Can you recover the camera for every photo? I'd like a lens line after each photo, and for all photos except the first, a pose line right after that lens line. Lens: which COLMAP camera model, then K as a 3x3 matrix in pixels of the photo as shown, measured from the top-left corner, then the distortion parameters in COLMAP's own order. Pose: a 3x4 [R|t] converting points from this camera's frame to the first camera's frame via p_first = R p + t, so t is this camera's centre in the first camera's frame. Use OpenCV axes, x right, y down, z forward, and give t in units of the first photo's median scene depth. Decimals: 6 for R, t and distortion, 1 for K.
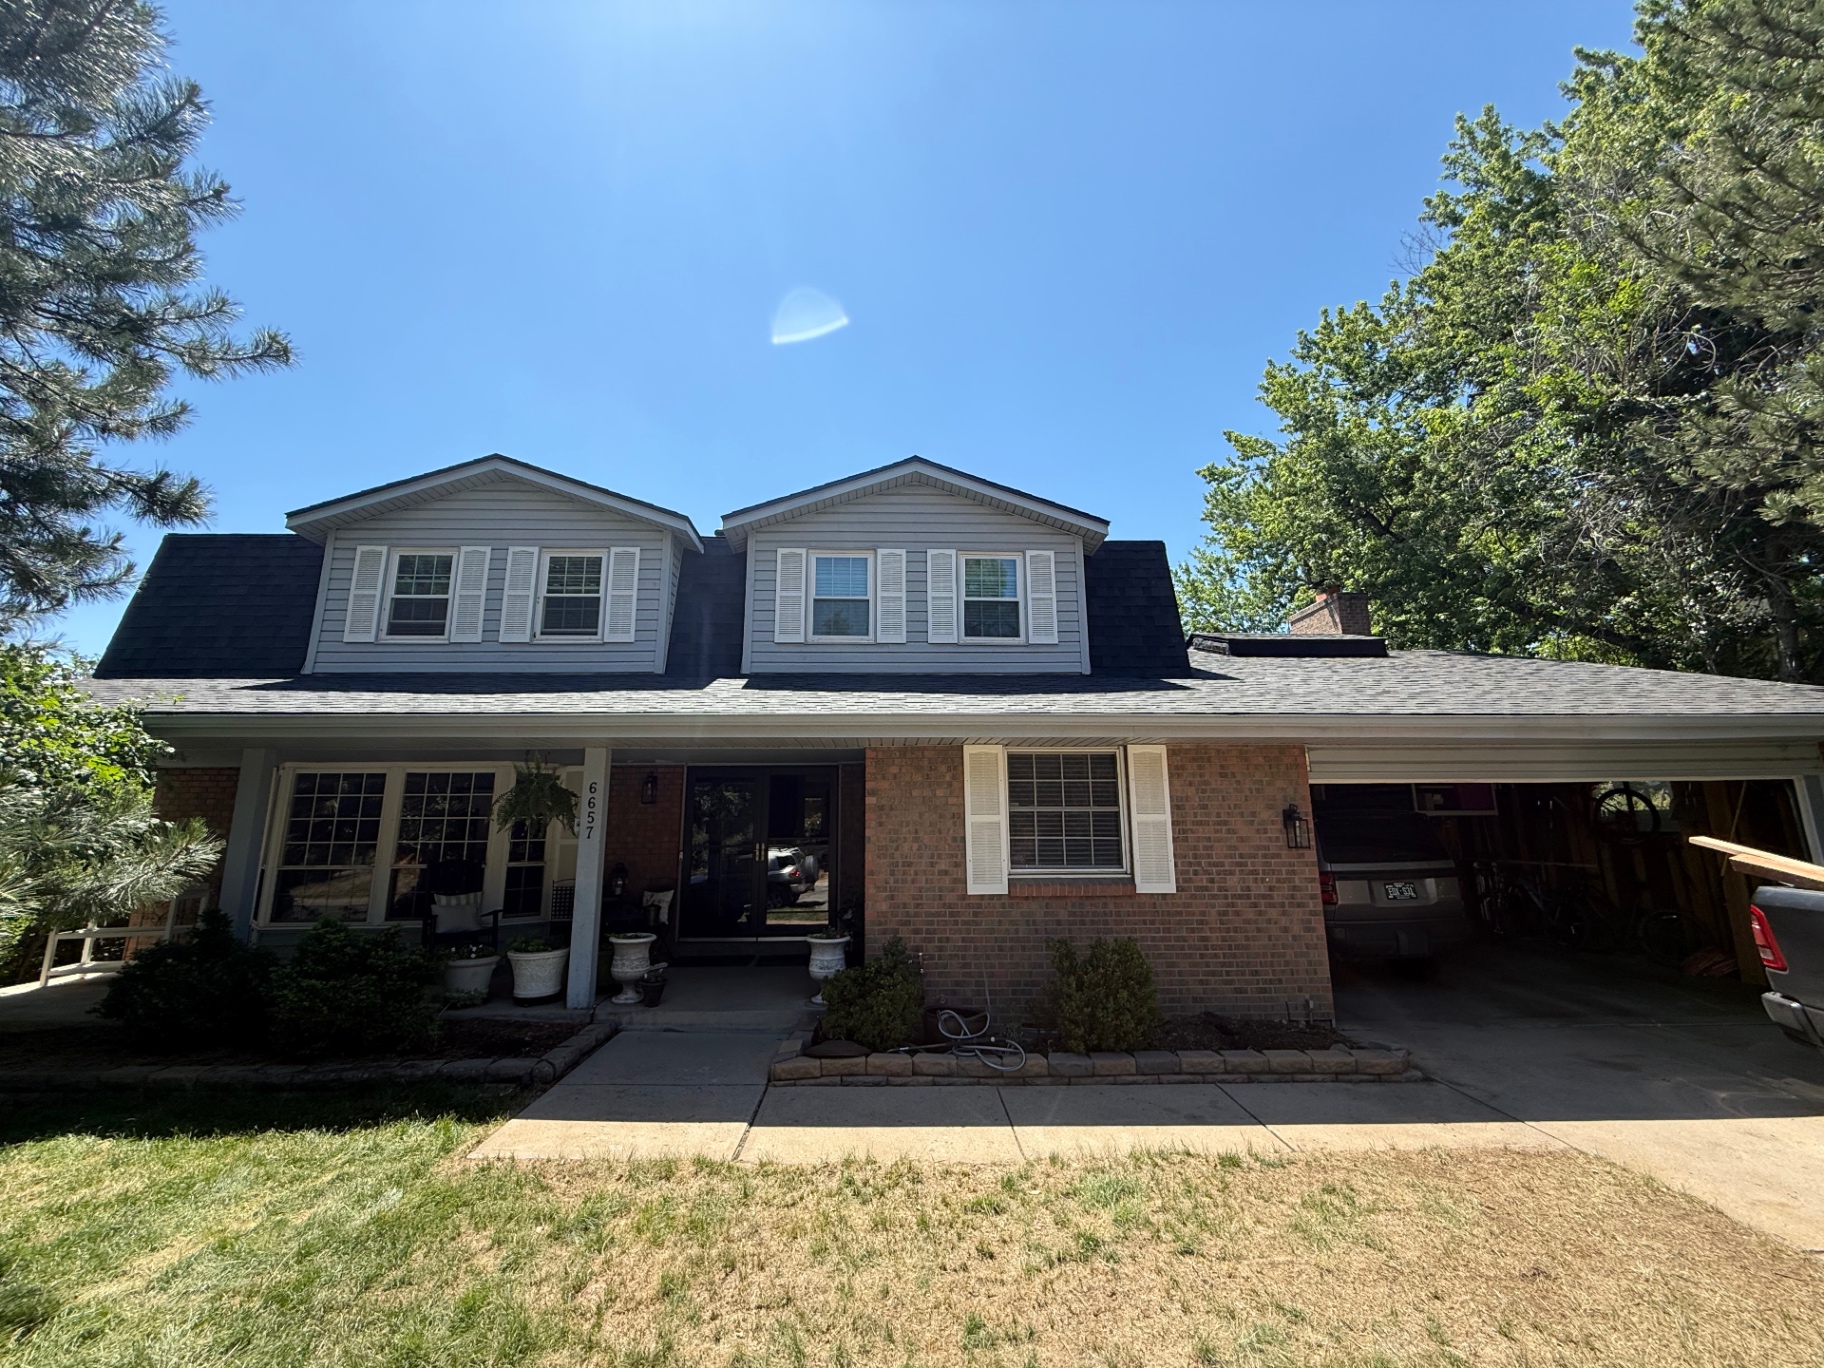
lens RADIAL K [[726.6, 0, 915.1], [0, 726.6, 676.5], [0, 0, 1]] dist [0.001105, -0.000088]
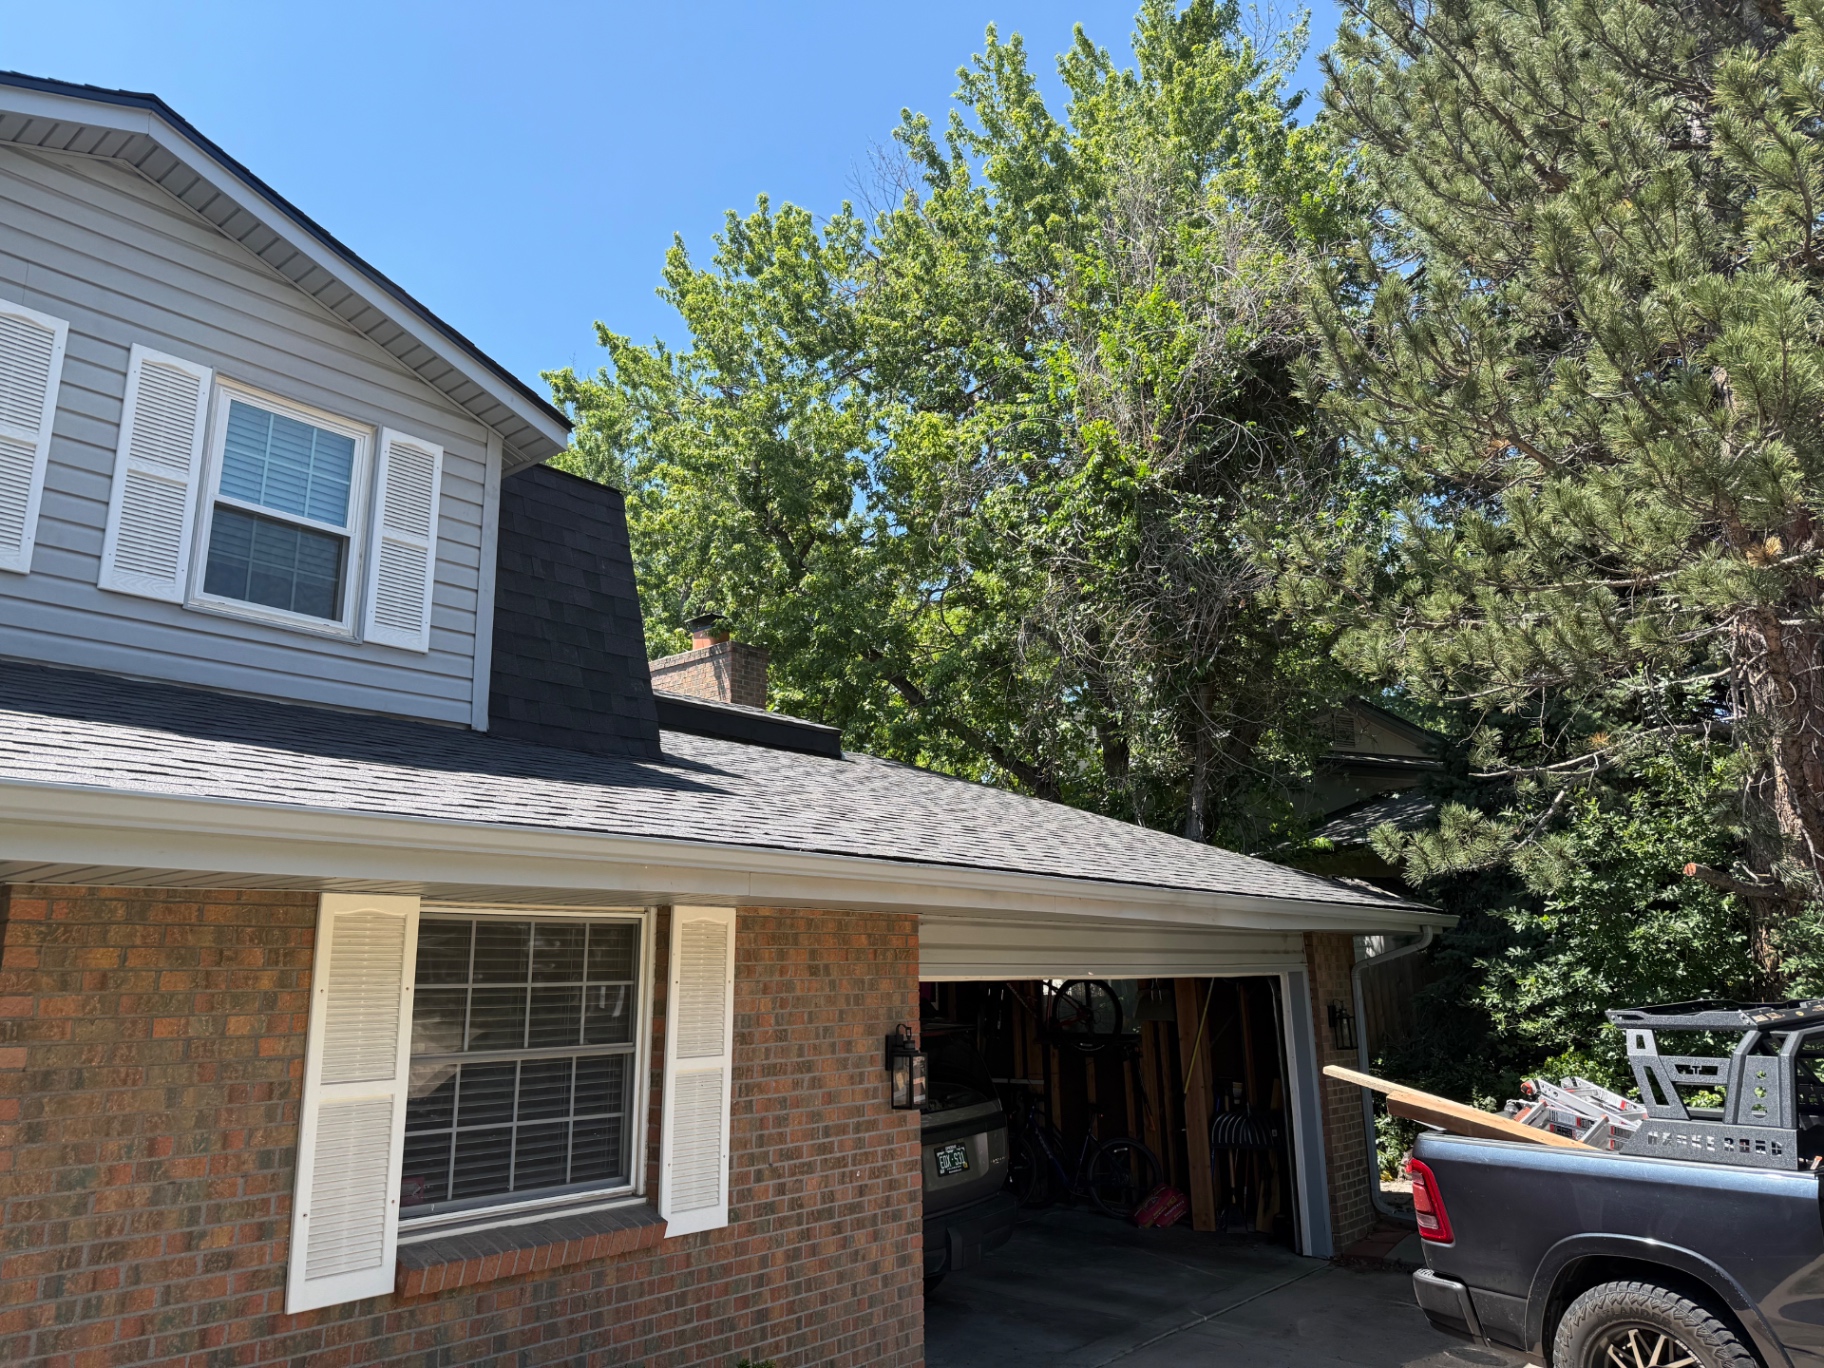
lens RADIAL K [[1277.5, 0, 902.4], [0, 1277.5, 674.1], [0, 0, 1]] dist [0.004017, -0.008976]
pose [[0.682643, 0.166684, 0.711488, -0.206876], [-0.132896, 0.985719, -0.103420, 0.013347], [-0.718566, -0.023955, 0.695047, 0.331661]]
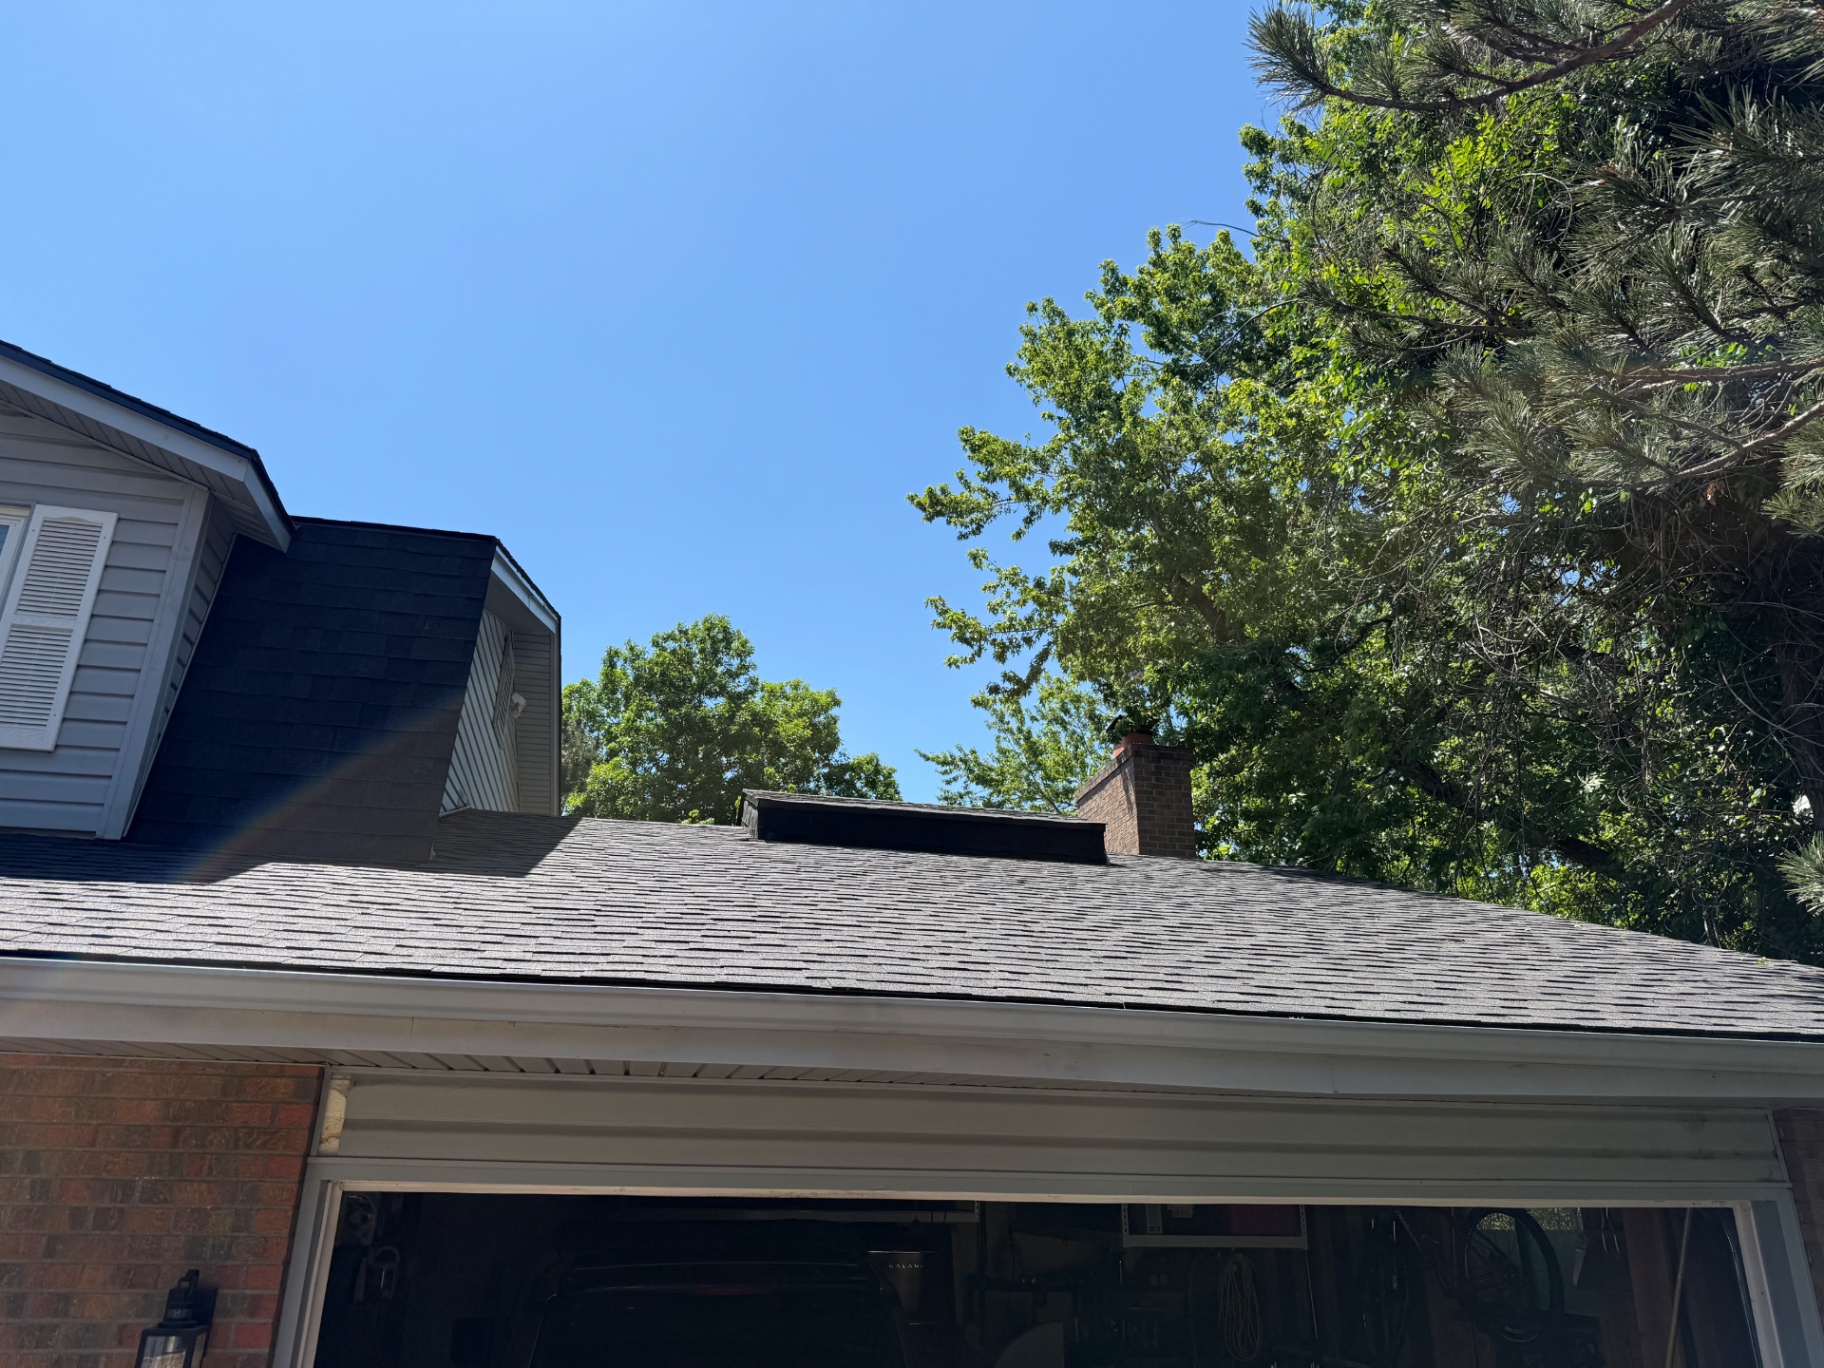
lens RADIAL K [[1255.2, 0, 909.7], [0, 1255.2, 705.7], [0, 0, 1]] dist [0.073090, -0.090029]
pose [[0.985571, 0.081260, 0.148478, 0.702219], [-0.057564, 0.985849, -0.157443, 0.011446], [-0.159171, 0.146625, 0.976302, 0.401474]]
